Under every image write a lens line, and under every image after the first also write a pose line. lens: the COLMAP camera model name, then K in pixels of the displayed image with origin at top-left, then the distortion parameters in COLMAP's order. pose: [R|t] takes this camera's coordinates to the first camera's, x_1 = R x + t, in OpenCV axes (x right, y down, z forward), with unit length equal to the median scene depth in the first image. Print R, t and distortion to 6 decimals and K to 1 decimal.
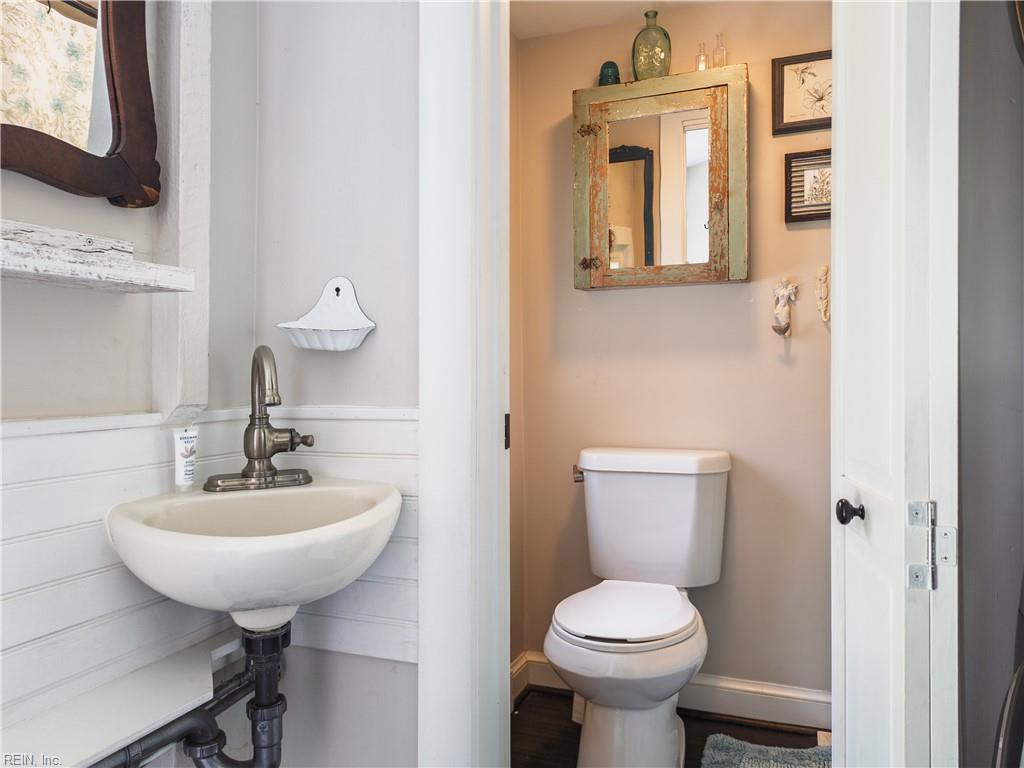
lens RADIAL K [[783.5, 0, 512.2], [0, 783.5, 381.1], [0, 0, 1]] dist [0.005224, 0.002639]
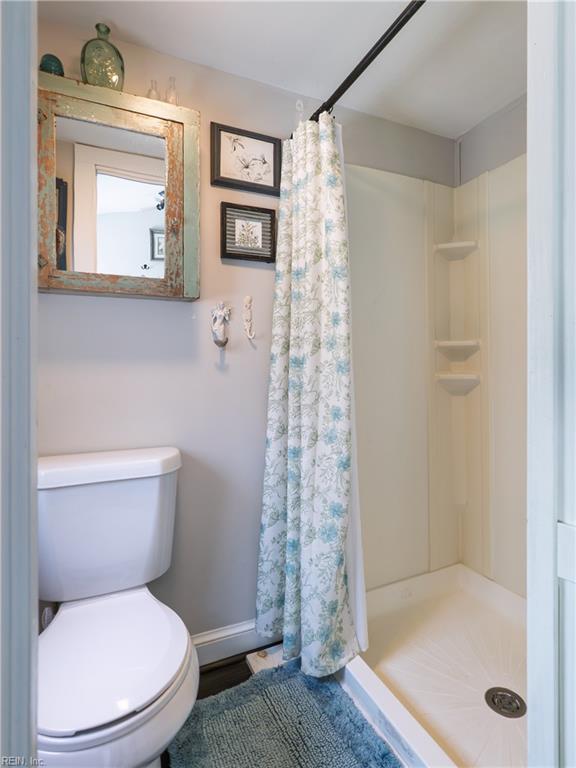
lens RADIAL K [[404.9, 0, 295.1], [0, 404.9, 369.4], [0, 0, 1]] dist [0.005040, -0.000233]
pose [[0.671567, 0.003540, 0.740935, -0.047797], [0.006524, 0.999922, -0.010691, -0.017042], [-0.740915, 0.012013, 0.671492, 0.486655]]
